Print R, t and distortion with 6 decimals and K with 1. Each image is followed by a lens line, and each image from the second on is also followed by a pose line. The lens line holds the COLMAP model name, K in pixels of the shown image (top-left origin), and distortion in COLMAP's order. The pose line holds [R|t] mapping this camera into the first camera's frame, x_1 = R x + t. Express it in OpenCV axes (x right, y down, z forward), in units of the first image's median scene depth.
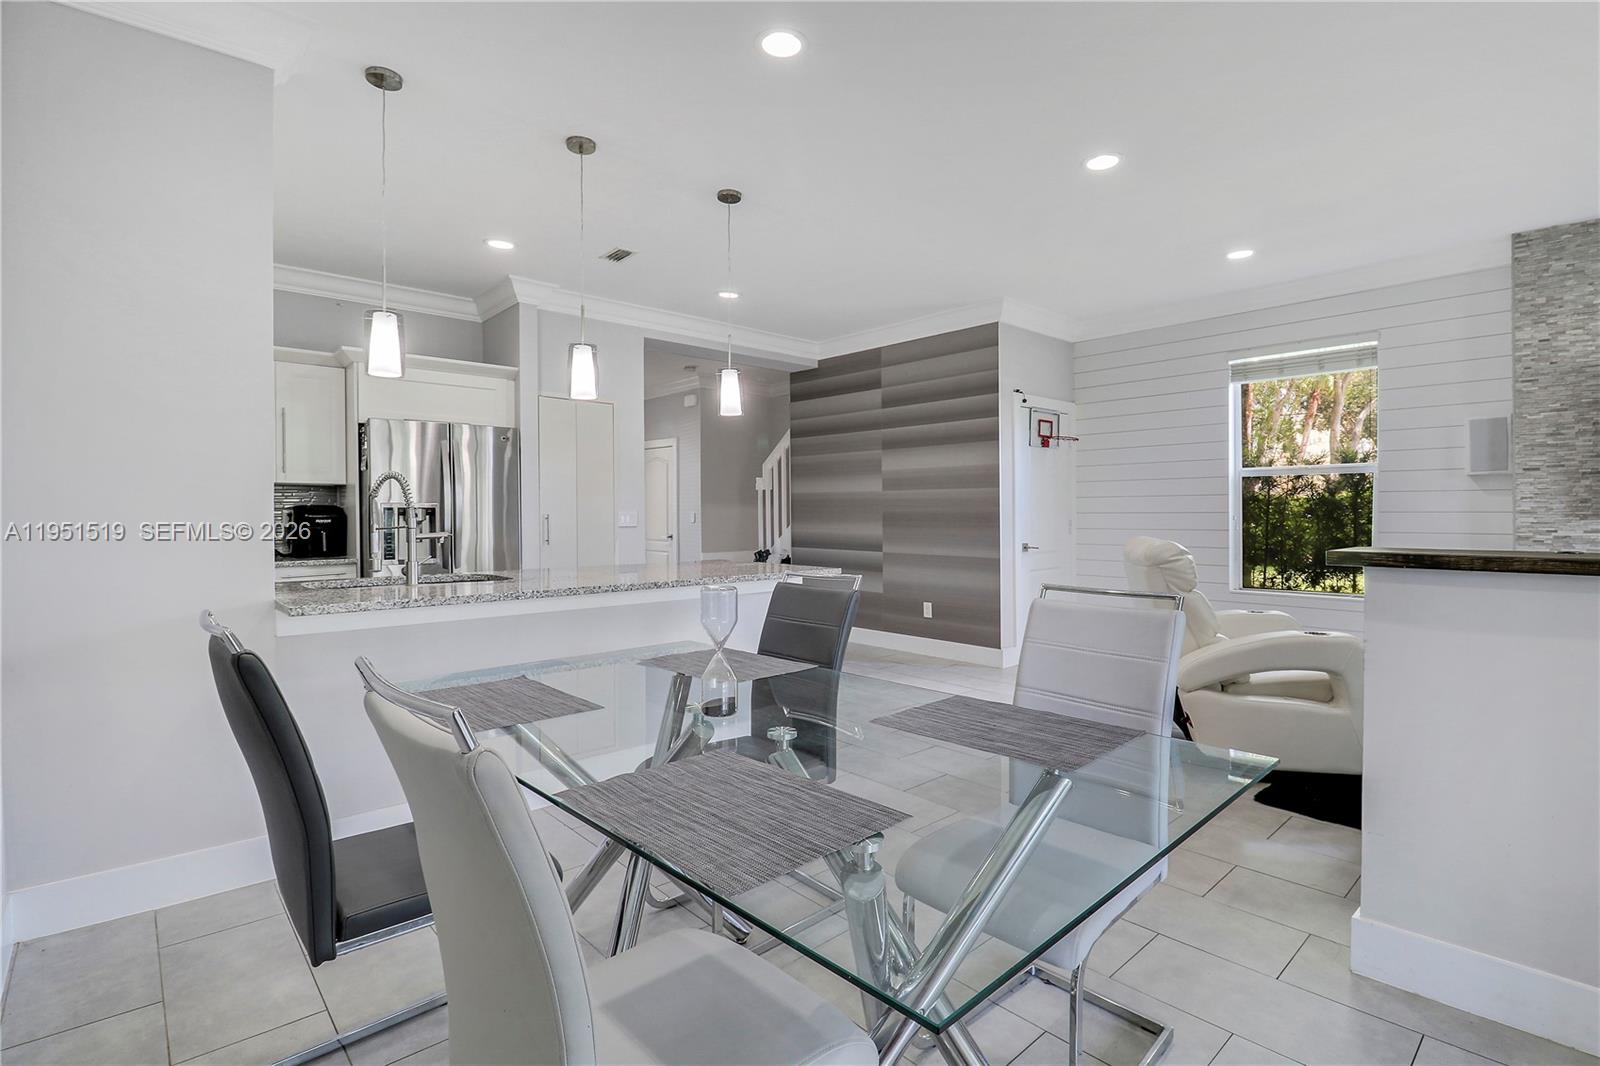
lens RADIAL K [[764.1, 0, 809.8], [0, 764.1, 514.1], [0, 0, 1]] dist [0.001865, -0.010966]
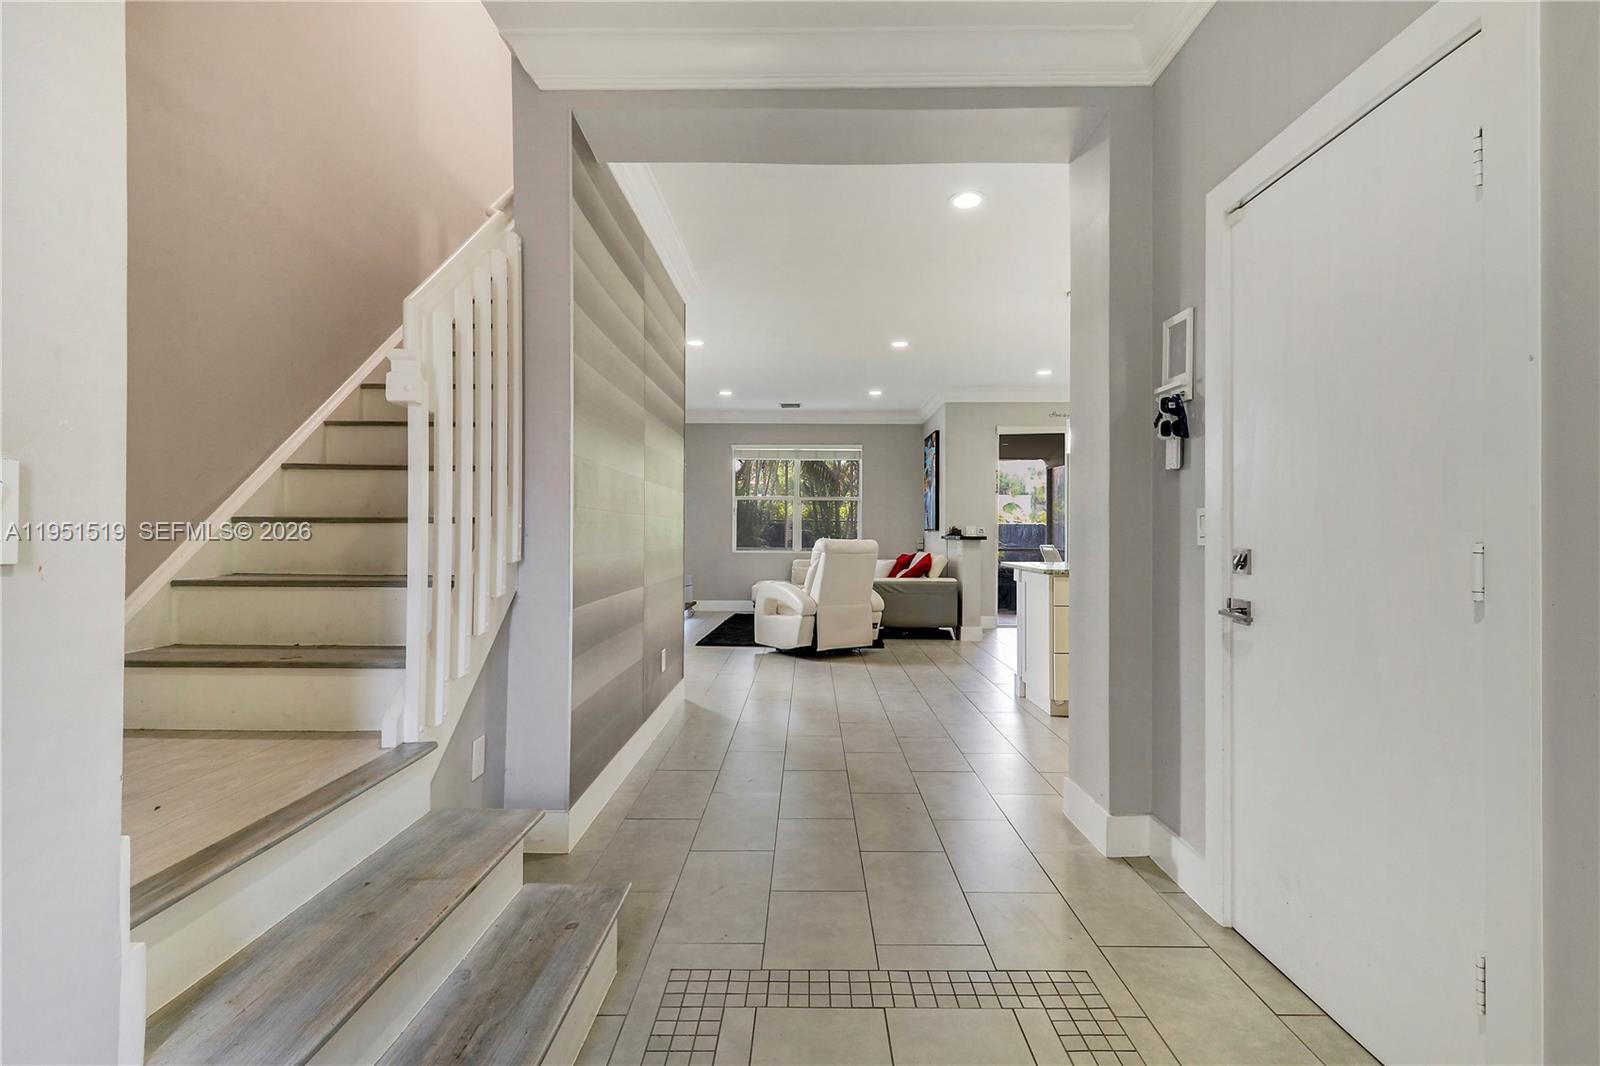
lens RADIAL K [[745.5, 0, 807.6], [0, 745.5, 530.0], [0, 0, 1]] dist [0.000224, -0.008537]
pose [[-0.732486, 0.003226, 0.680775, -0.542530], [0.000015, 0.999989, -0.004722, 0.013665], [-0.680782, -0.003449, -0.732478, 1.919849]]
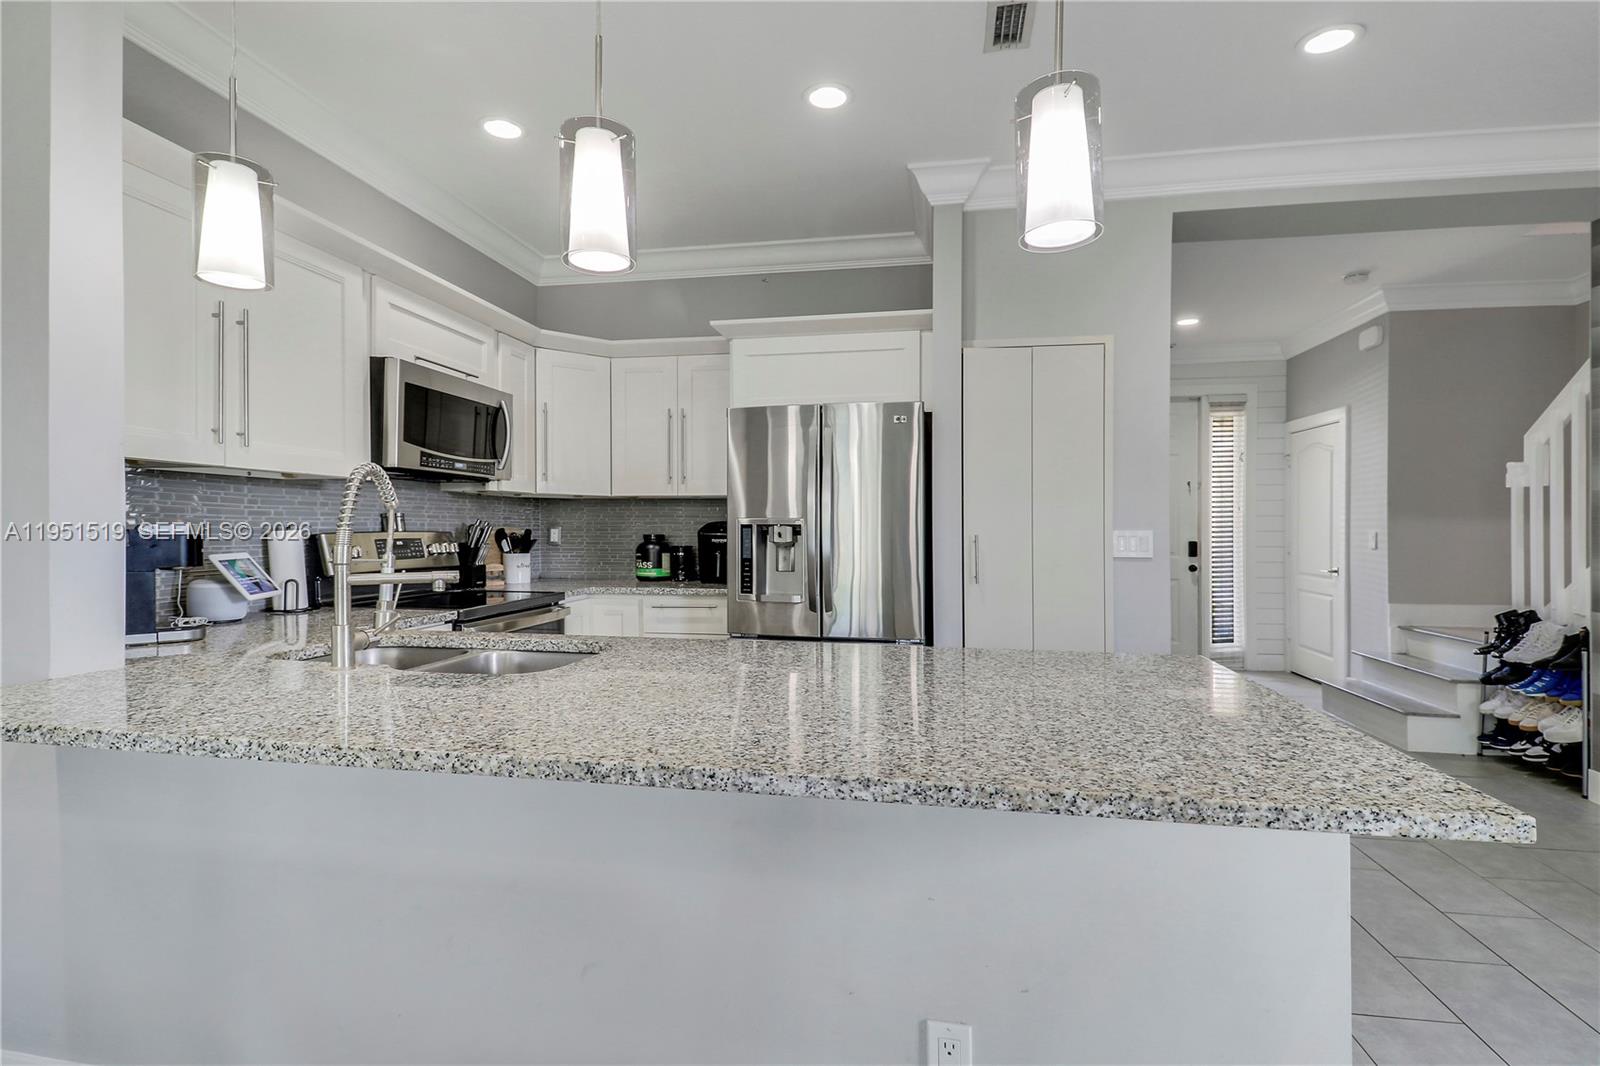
lens RADIAL K [[745.5, 0, 807.6], [0, 745.5, 530.0], [0, 0, 1]] dist [0.000224, -0.008537]
pose [[0.606084, 0.007271, -0.795367, 0.068815], [-0.006351, 0.999971, 0.004302, -0.005775], [0.795375, 0.002444, 0.606113, 0.610094]]
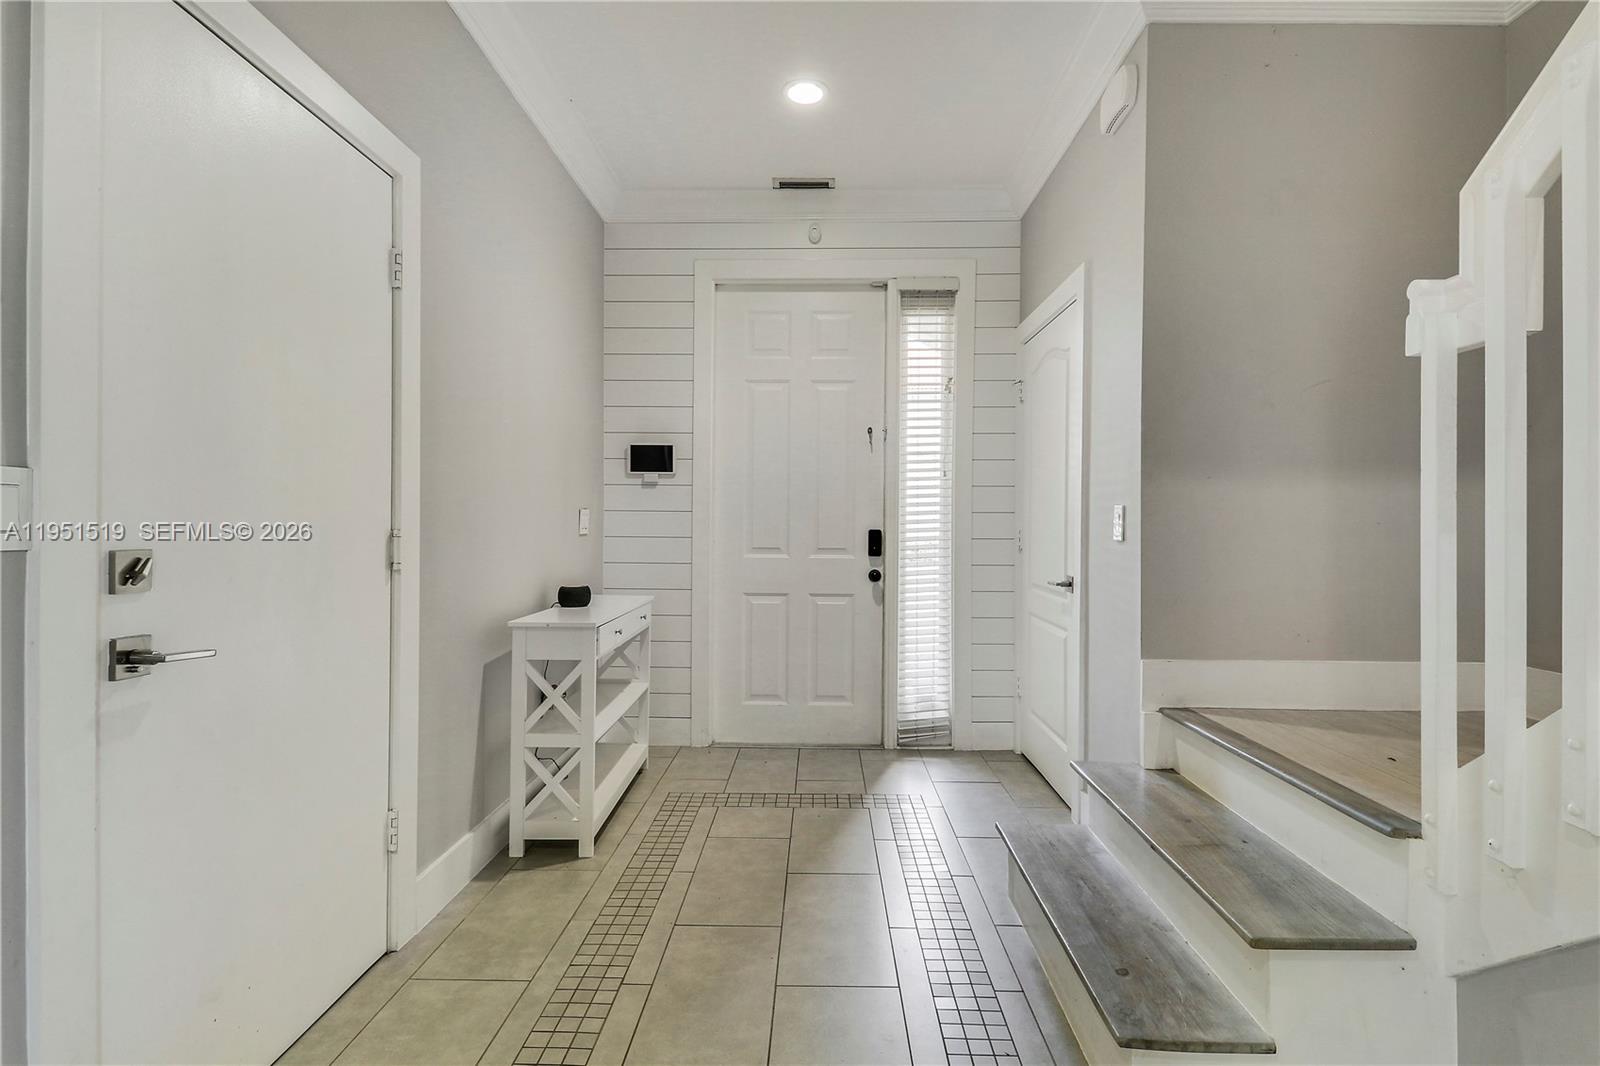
lens RADIAL K [[745.5, 0, 807.6], [0, 745.5, 530.0], [0, 0, 1]] dist [0.000224, -0.008537]
pose [[0.715996, 0.012120, -0.697999, -0.089763], [-0.009132, 0.999926, 0.007995, 0.011589], [0.698045, 0.000650, 0.716054, 1.409675]]
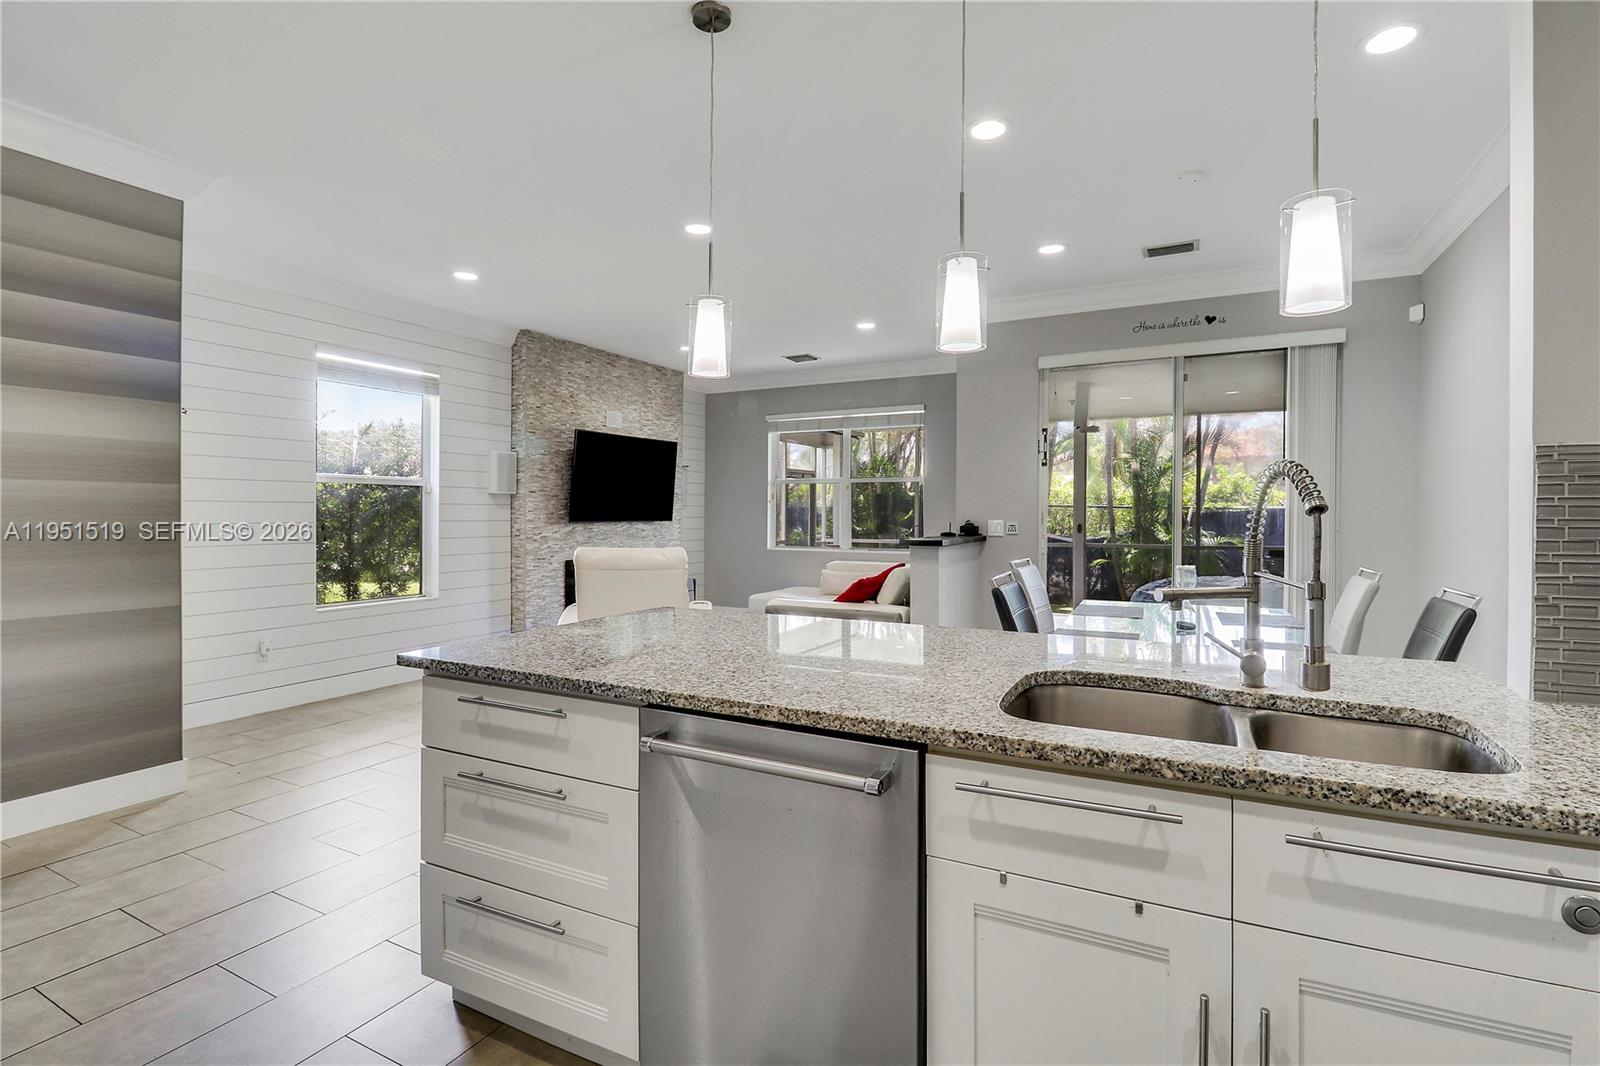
lens RADIAL K [[750.5, 0, 793.2], [0, 750.5, 493.6], [0, 0, 1]] dist [0.000126, -0.008841]
pose [[-0.328419, 0.026374, 0.944164, -0.569422], [-0.000477, 0.999605, -0.028088, -0.014178], [-0.944532, -0.009675, -0.328277, 0.946392]]
